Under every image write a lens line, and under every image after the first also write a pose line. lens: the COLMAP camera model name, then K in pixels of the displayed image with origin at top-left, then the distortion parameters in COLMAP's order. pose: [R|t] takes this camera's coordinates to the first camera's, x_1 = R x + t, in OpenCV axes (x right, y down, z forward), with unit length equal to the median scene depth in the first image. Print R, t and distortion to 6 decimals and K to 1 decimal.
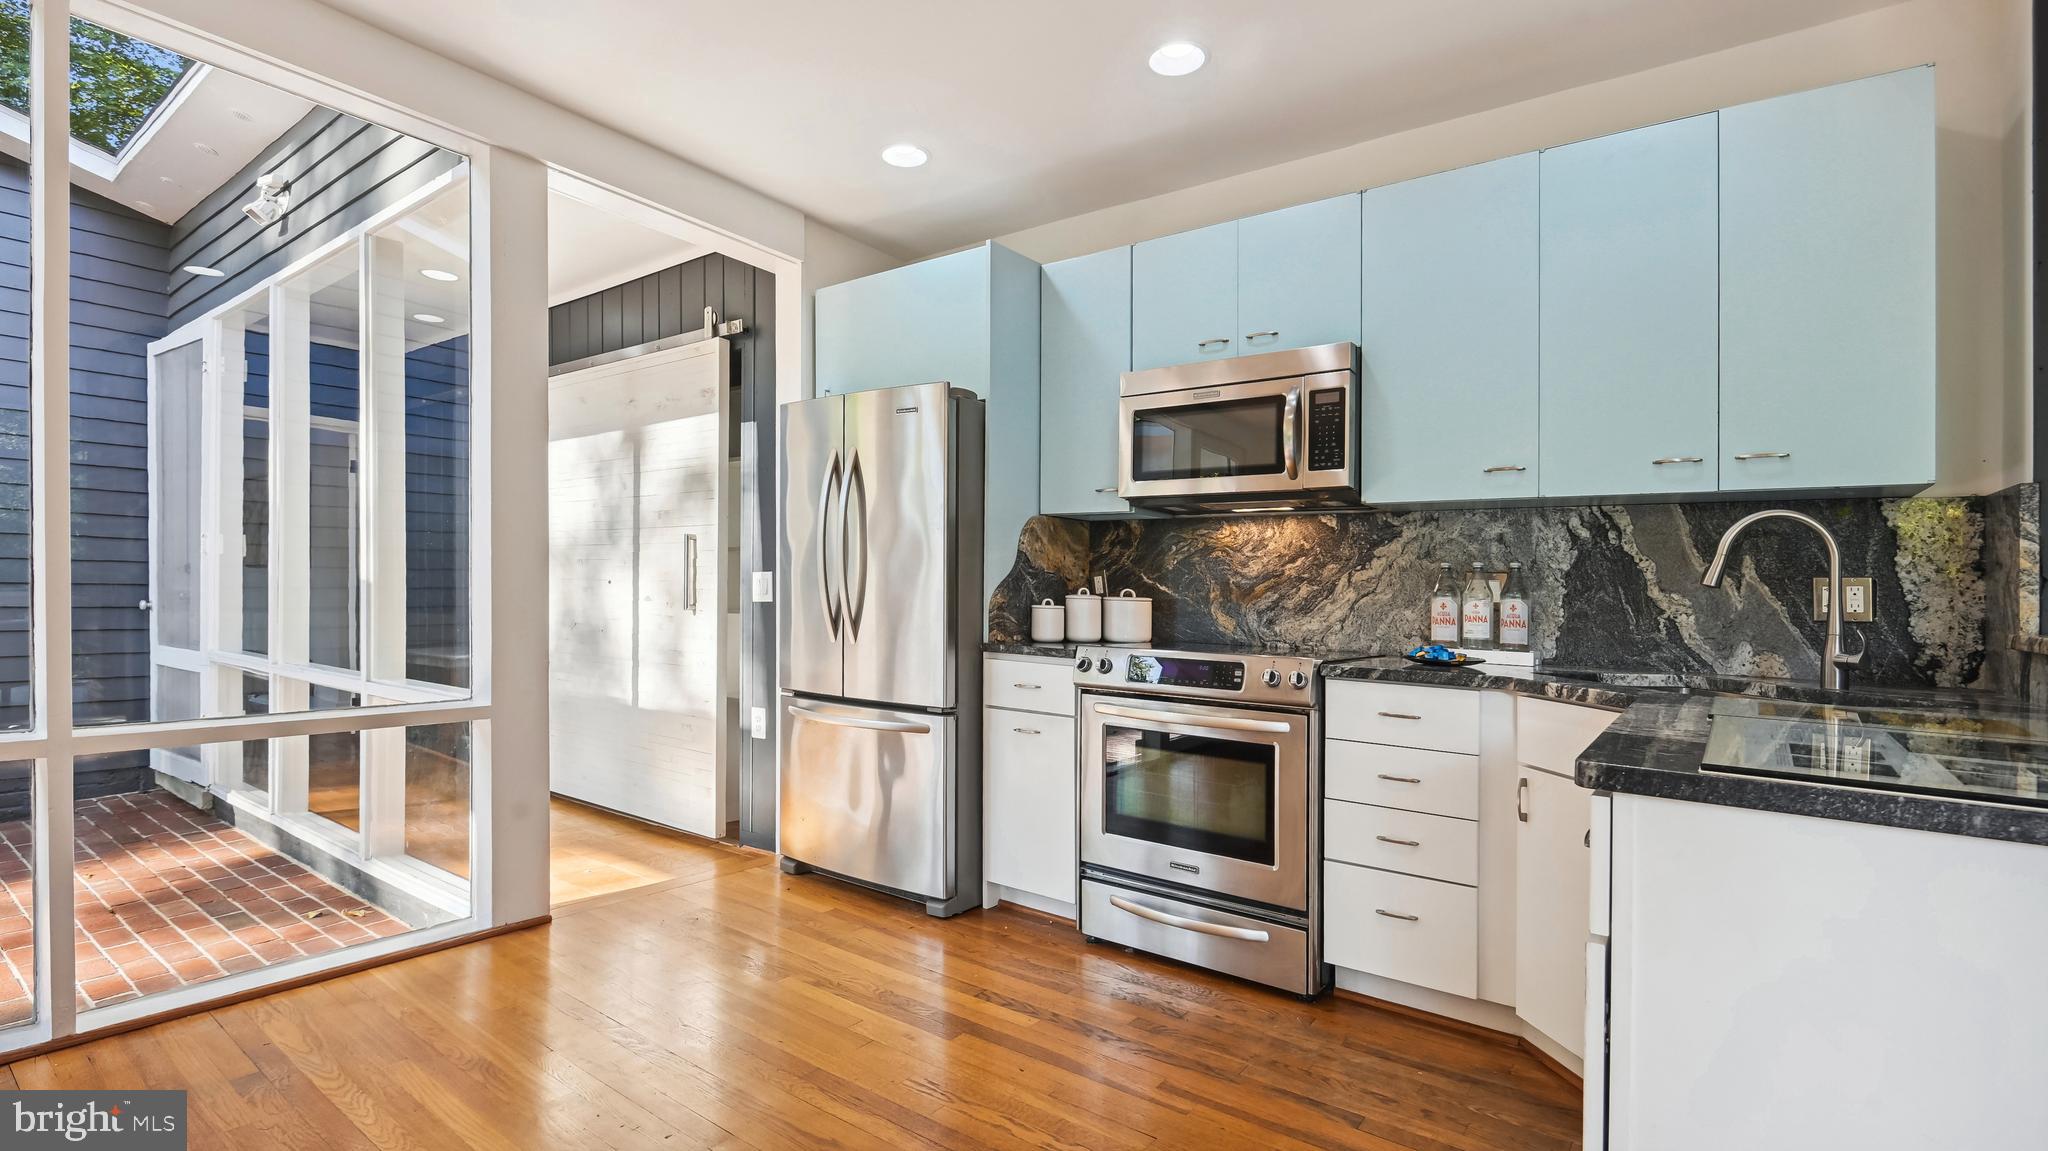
lens RADIAL K [[975.3, 0, 1019.3], [0, 975.3, 614.3], [0, 0, 1]] dist [0.006535, -0.006353]
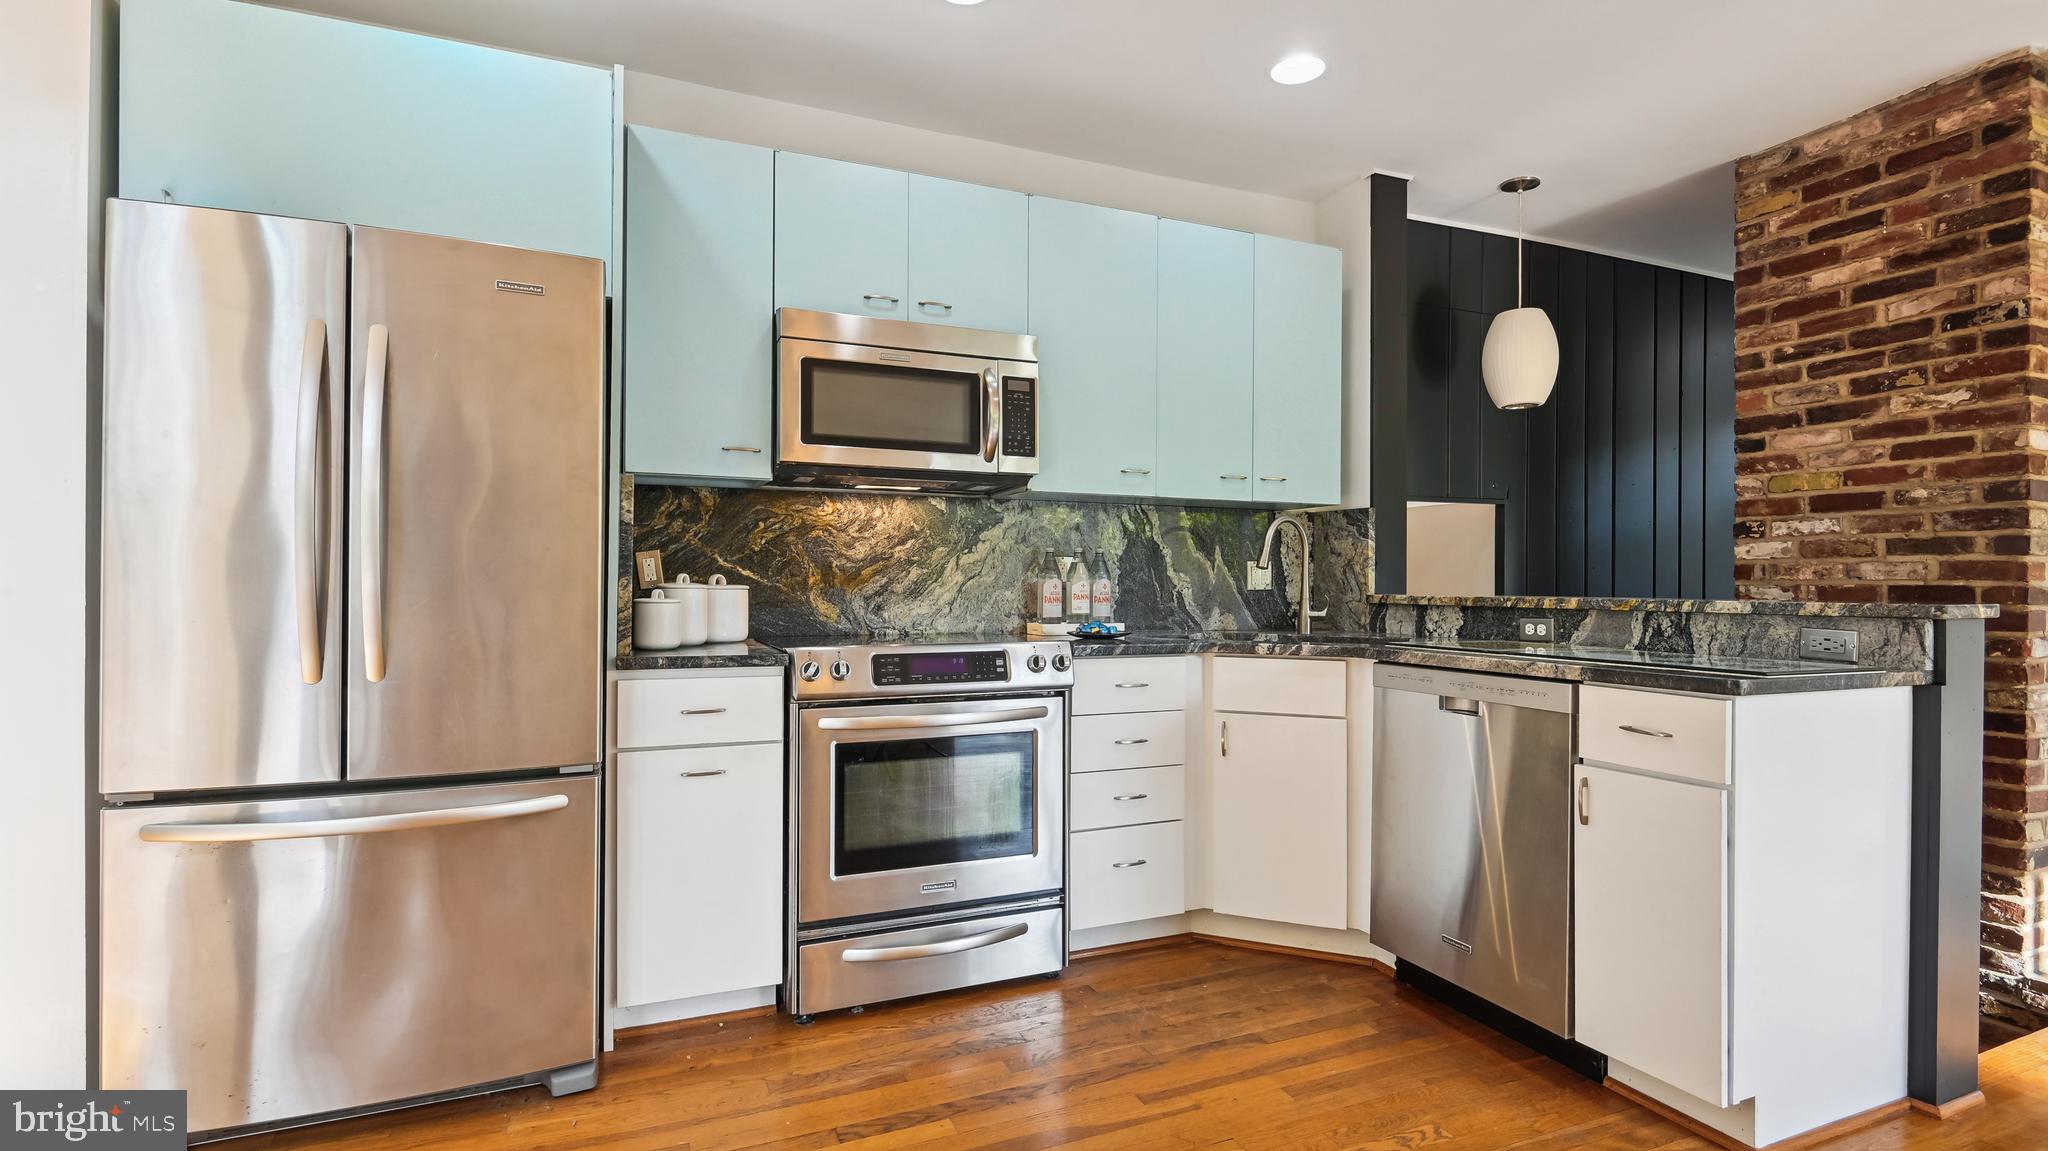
lens RADIAL K [[975.3, 0, 1024.7], [0, 975.3, 582.1], [0, 0, 1]] dist [0.006535, -0.006353]
pose [[0.488854, -0.021009, 0.872112, -0.498821], [0.028700, 0.999556, 0.007991, -0.020740], [-0.871893, 0.021123, 0.489240, 0.430485]]
